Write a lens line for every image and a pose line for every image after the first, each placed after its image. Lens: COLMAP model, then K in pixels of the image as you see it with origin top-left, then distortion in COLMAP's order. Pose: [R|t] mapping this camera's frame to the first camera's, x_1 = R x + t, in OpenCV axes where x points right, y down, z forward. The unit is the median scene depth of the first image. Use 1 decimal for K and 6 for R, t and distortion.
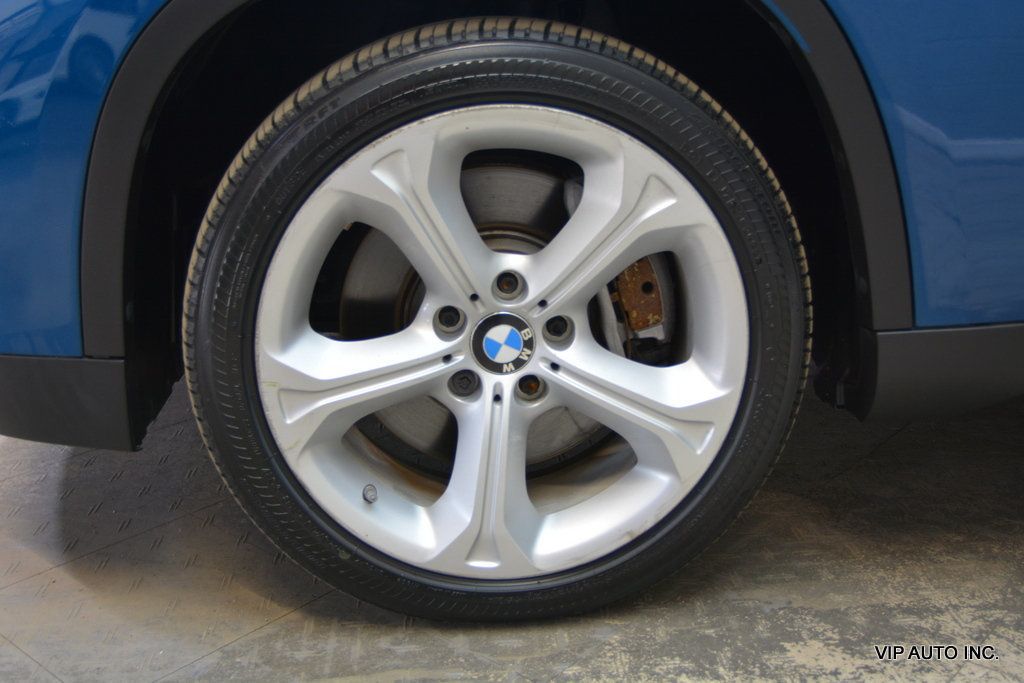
lens RADIAL K [[1155.9, 0, 509.1], [0, 1155.9, 347.1], [0, 0, 1]] dist [-0.015709, 0.000000]
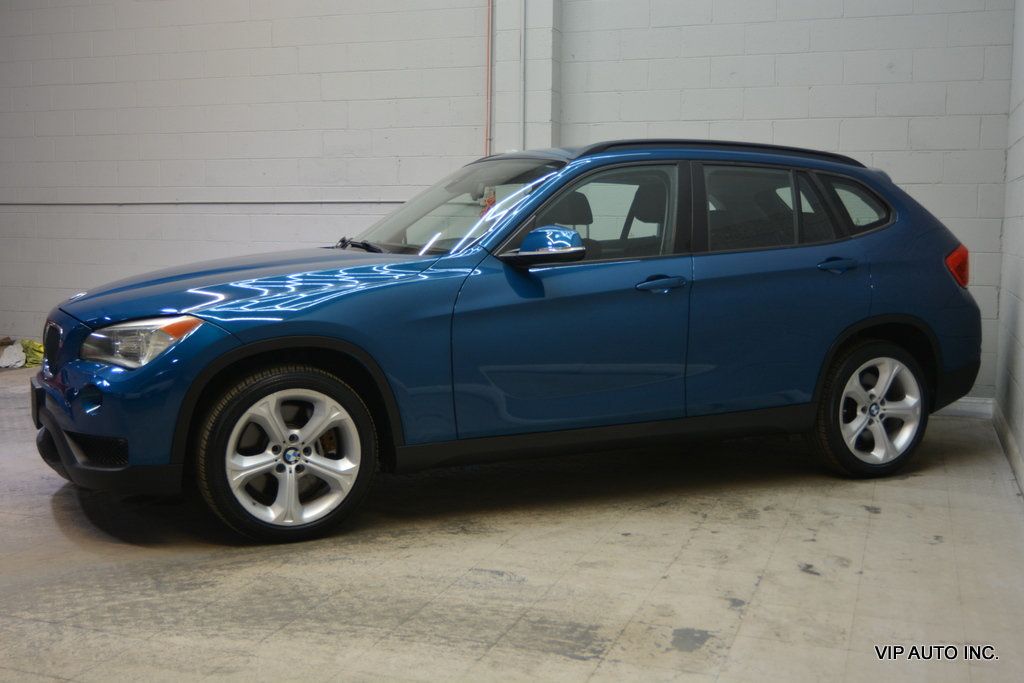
lens RADIAL K [[1155.9, 0, 502.1], [0, 1155.9, 340.3], [0, 0, 1]] dist [-0.015709, 0.000000]
pose [[0.932065, -0.017467, 0.361869, -0.665696], [0.088203, 0.979724, -0.179894, 0.337744], [-0.351390, 0.199591, 0.914707, -2.463194]]
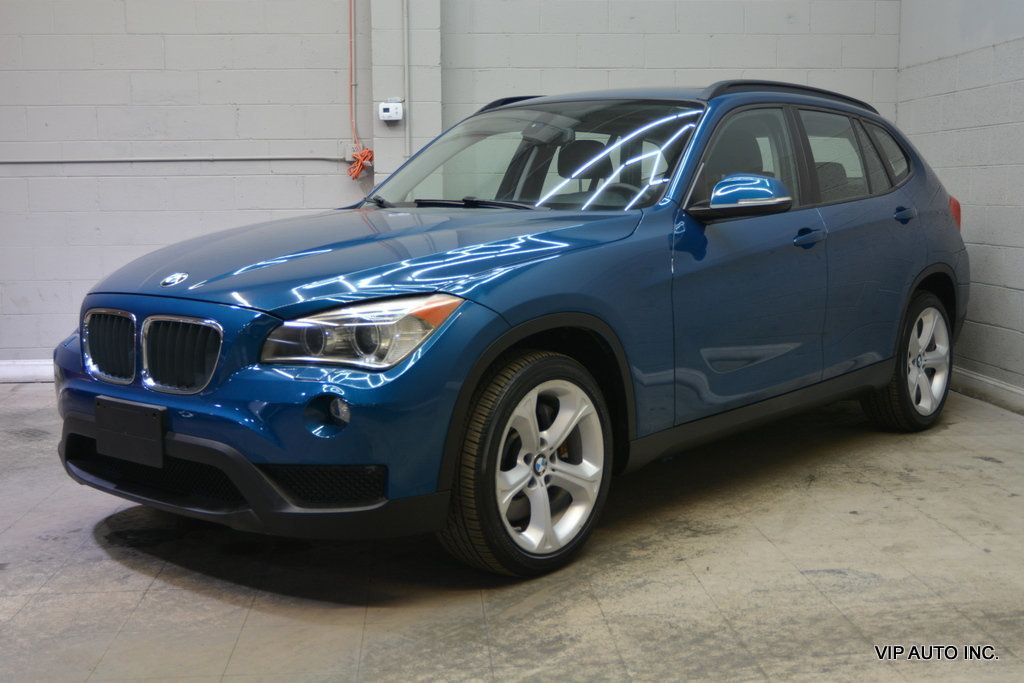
lens RADIAL K [[1208.2, 0, 506.7], [0, 1208.2, 343.6], [0, 0, 1]] dist [-0.016921, 0.000000]
pose [[0.700904, -0.081497, 0.708584, -2.067870], [0.209963, 0.973007, -0.095778, -0.025097], [-0.681652, 0.215908, 0.699096, -1.009274]]
